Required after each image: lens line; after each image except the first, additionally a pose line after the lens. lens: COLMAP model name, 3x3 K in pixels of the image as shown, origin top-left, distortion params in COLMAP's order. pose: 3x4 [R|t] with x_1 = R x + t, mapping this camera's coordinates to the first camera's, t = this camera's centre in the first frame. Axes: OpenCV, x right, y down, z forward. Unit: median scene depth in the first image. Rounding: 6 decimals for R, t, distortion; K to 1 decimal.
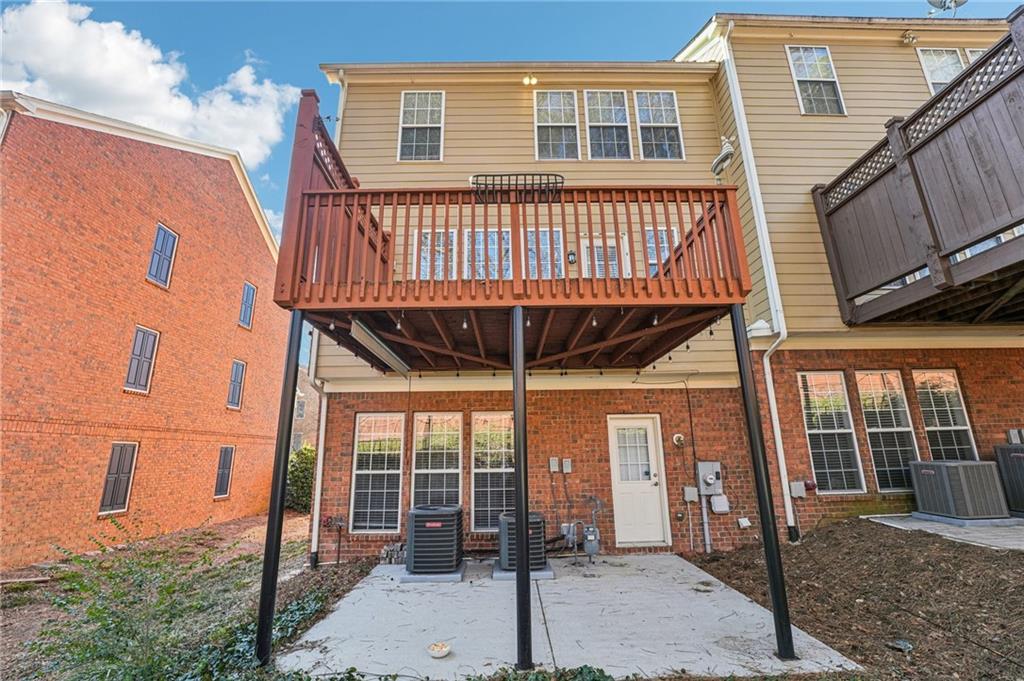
lens RADIAL K [[422.3, 0, 512.0], [0, 422.3, 340.5], [0, 0, 1]] dist [-0.025714, -0.000142]
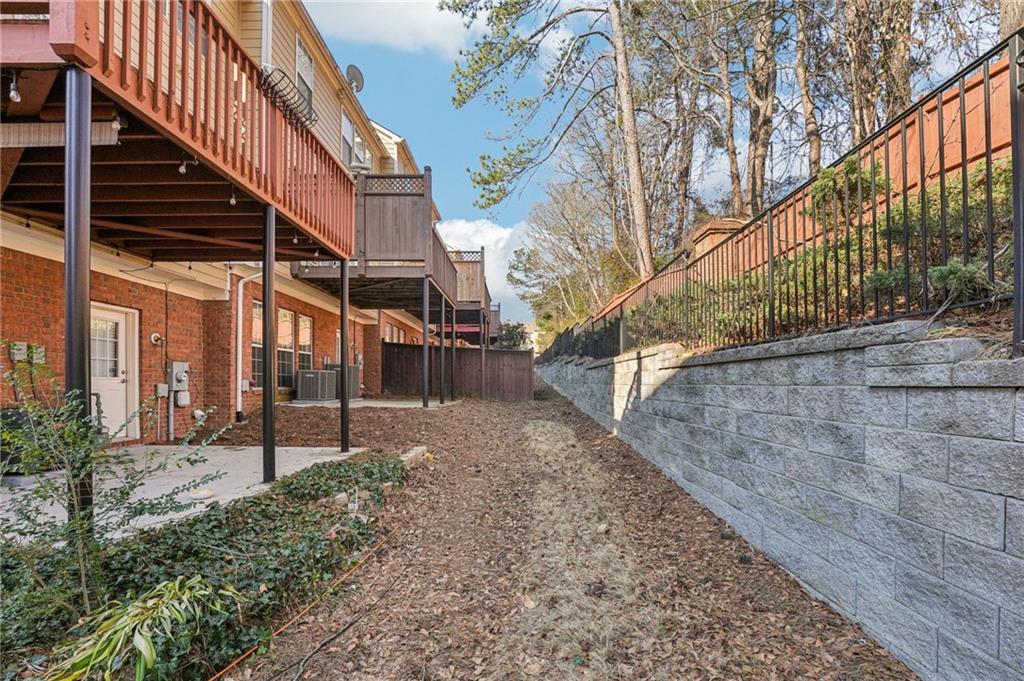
lens RADIAL K [[450.1, 0, 512.0], [0, 450.1, 340.5], [0, 0, 1]] dist [0.000228, -0.000031]
pose [[0.021491, 0.110402, 0.993655, -0.698473], [-0.263959, 0.959245, -0.100870, 0.133054], [-0.964294, -0.260116, 0.049757, 0.136935]]
